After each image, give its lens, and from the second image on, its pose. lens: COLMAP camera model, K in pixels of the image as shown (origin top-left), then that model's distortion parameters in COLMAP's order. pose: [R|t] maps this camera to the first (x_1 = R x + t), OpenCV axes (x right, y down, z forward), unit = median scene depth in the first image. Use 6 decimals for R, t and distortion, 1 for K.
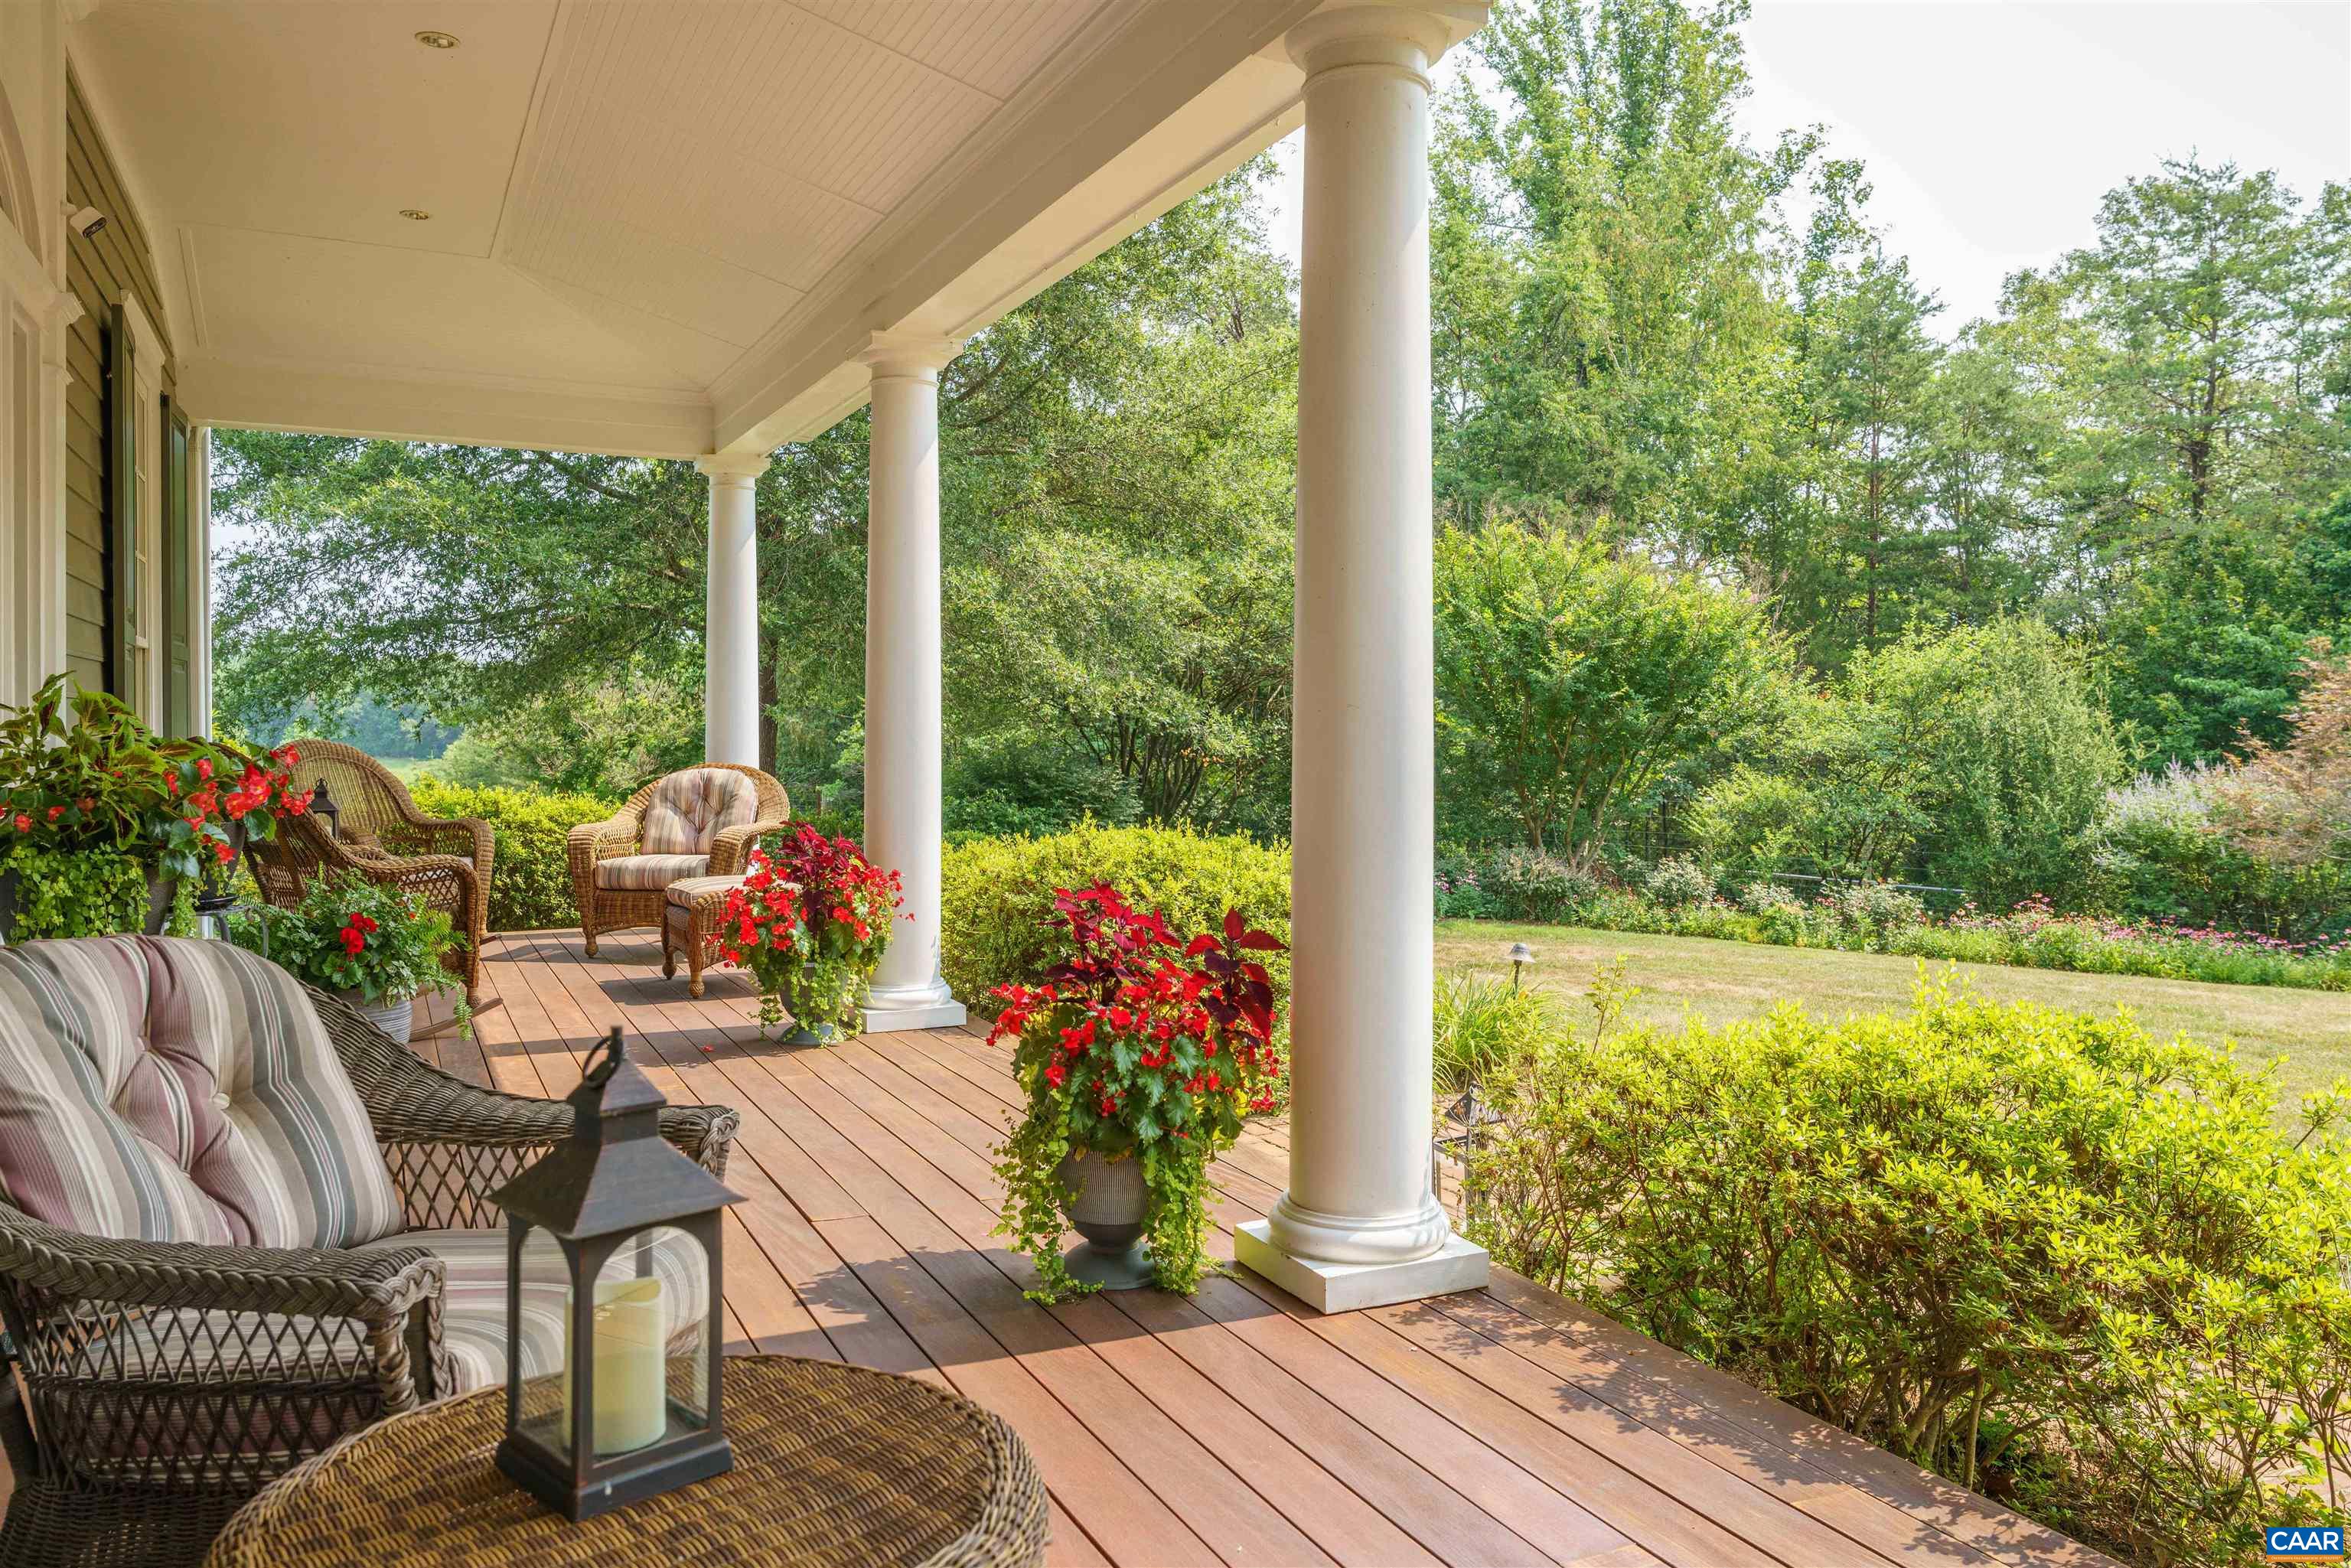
lens RADIAL K [[1736.1, 0, 1175.5], [0, 1736.1, 784.0], [0, 0, 1]] dist [-0.000634, -0.000046]
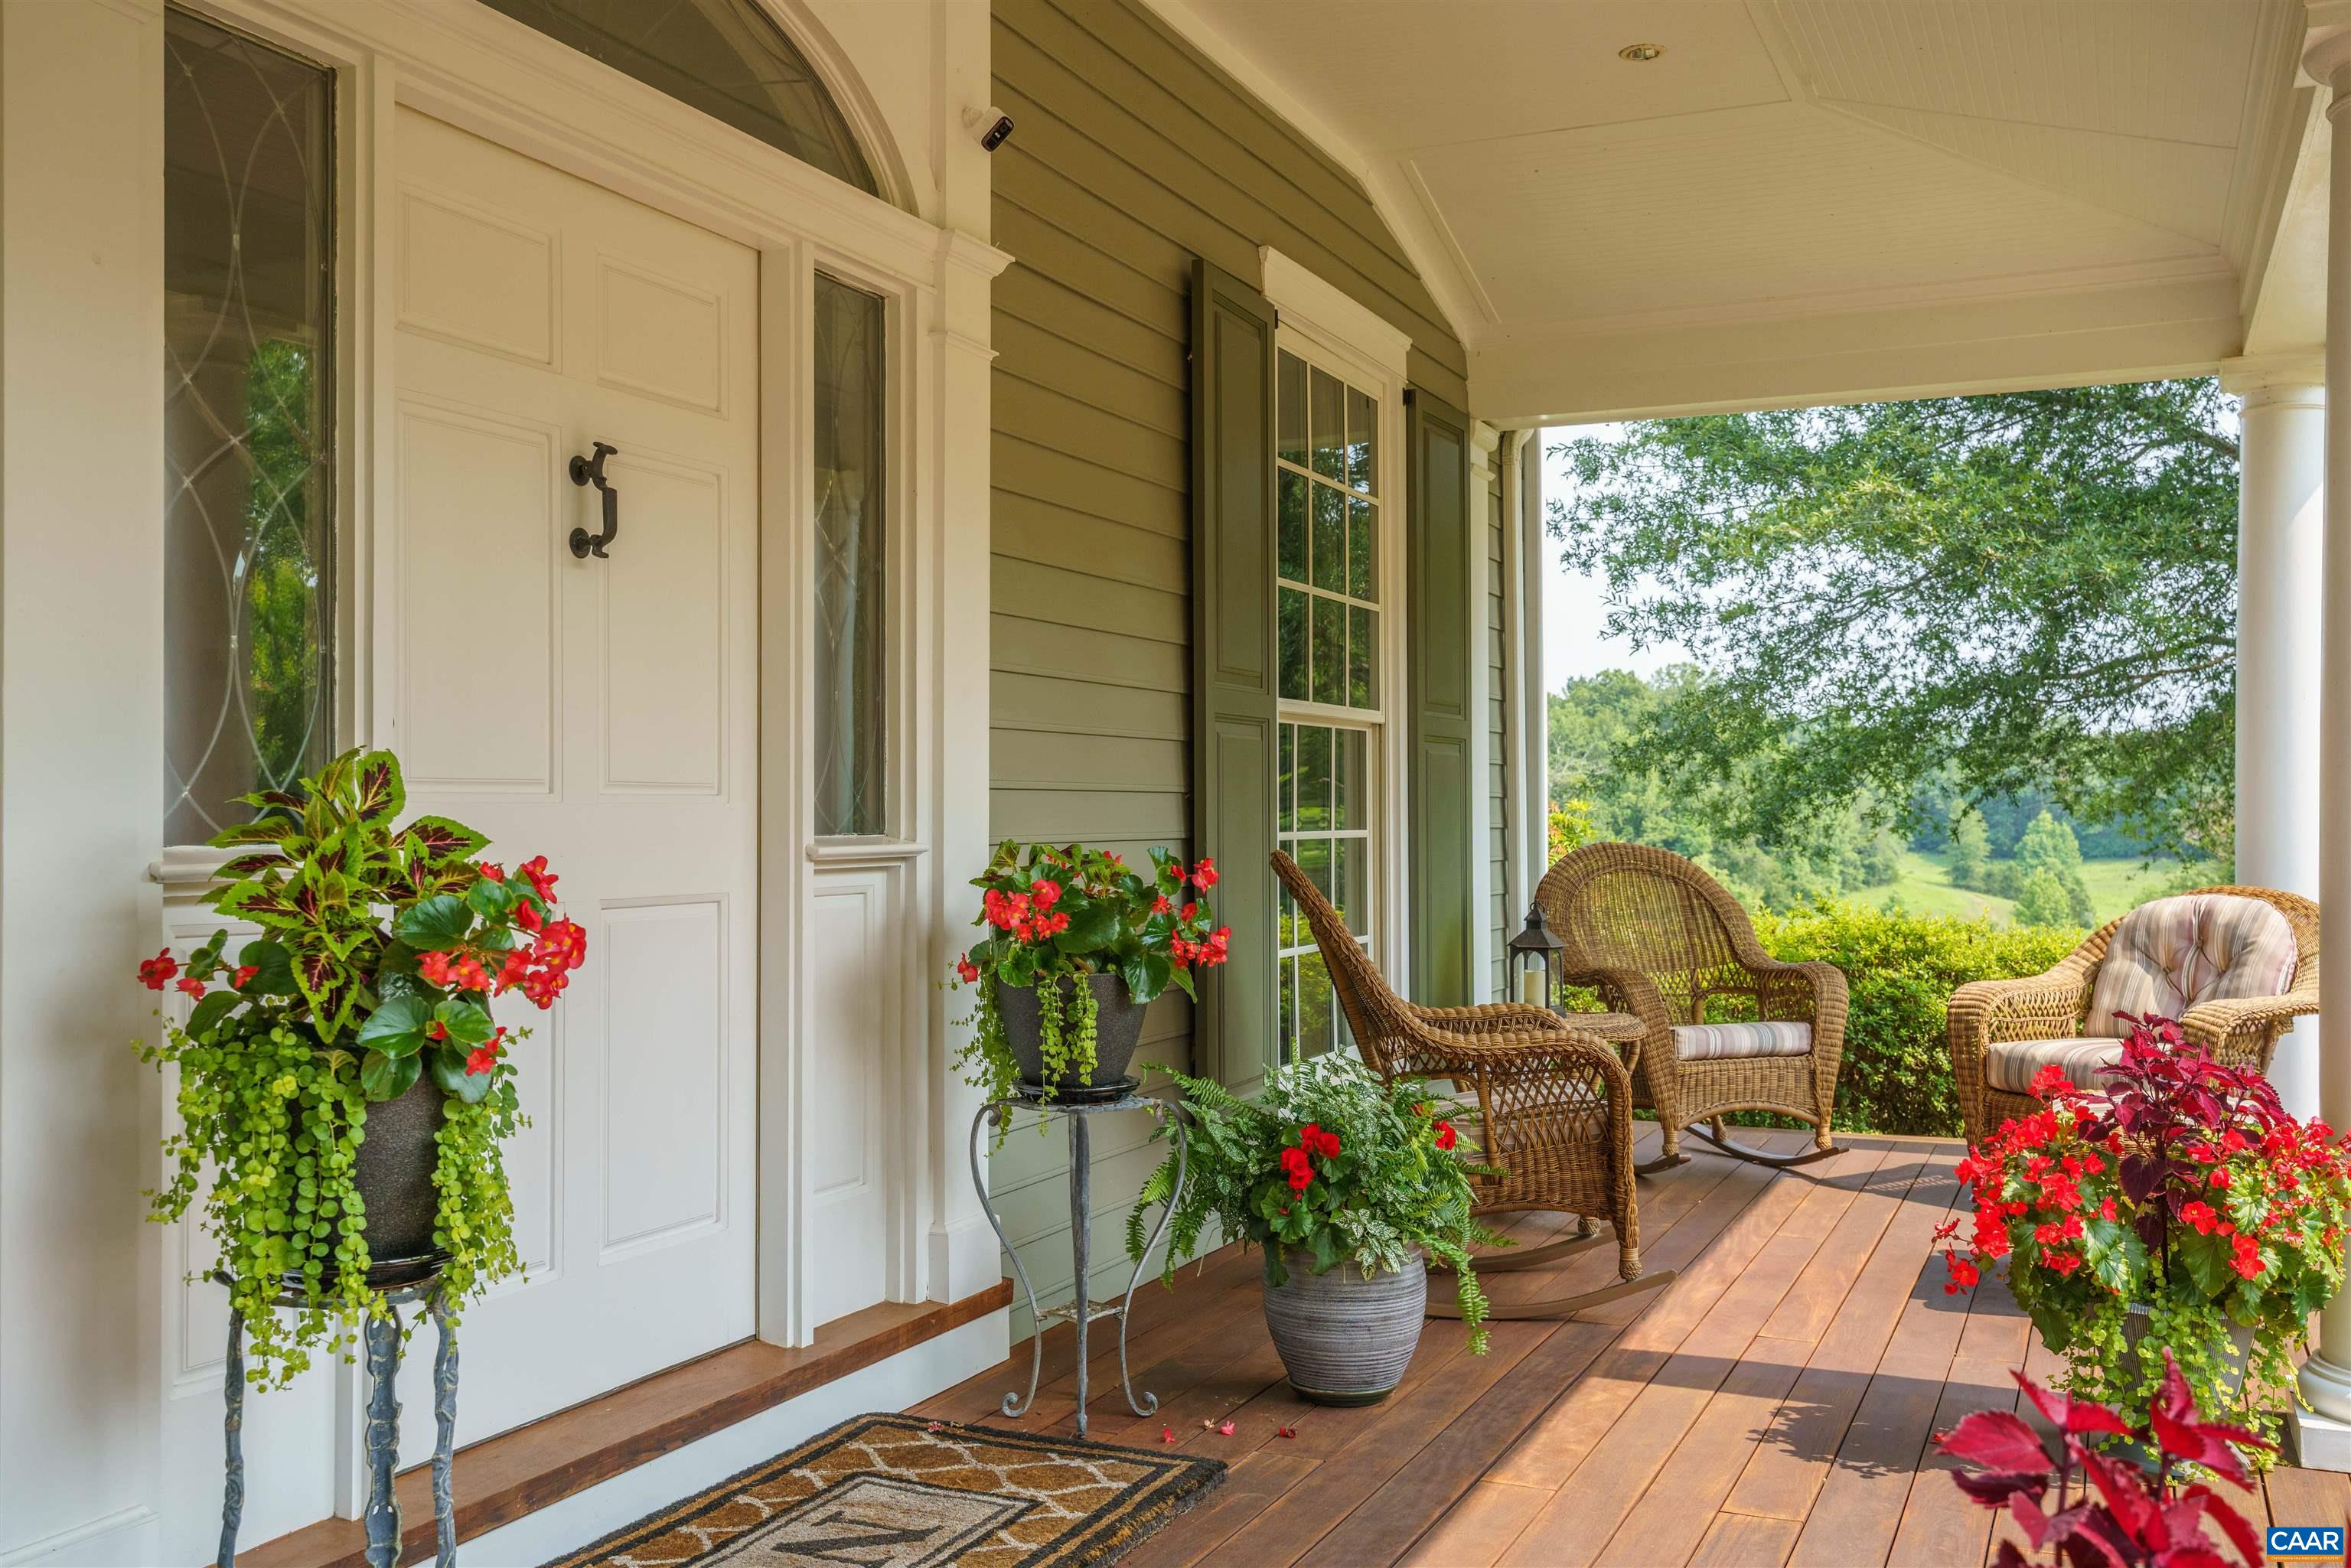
lens RADIAL K [[2162.2, 0, 1175.5], [0, 2162.2, 784.0], [0, 0, 1]] dist [0.009089, 0.011894]
pose [[0.656775, -0.013792, -0.753961, 0.053673], [-0.023448, 0.998976, -0.038699, -0.010443], [0.753722, 0.043095, 0.655778, 0.274013]]
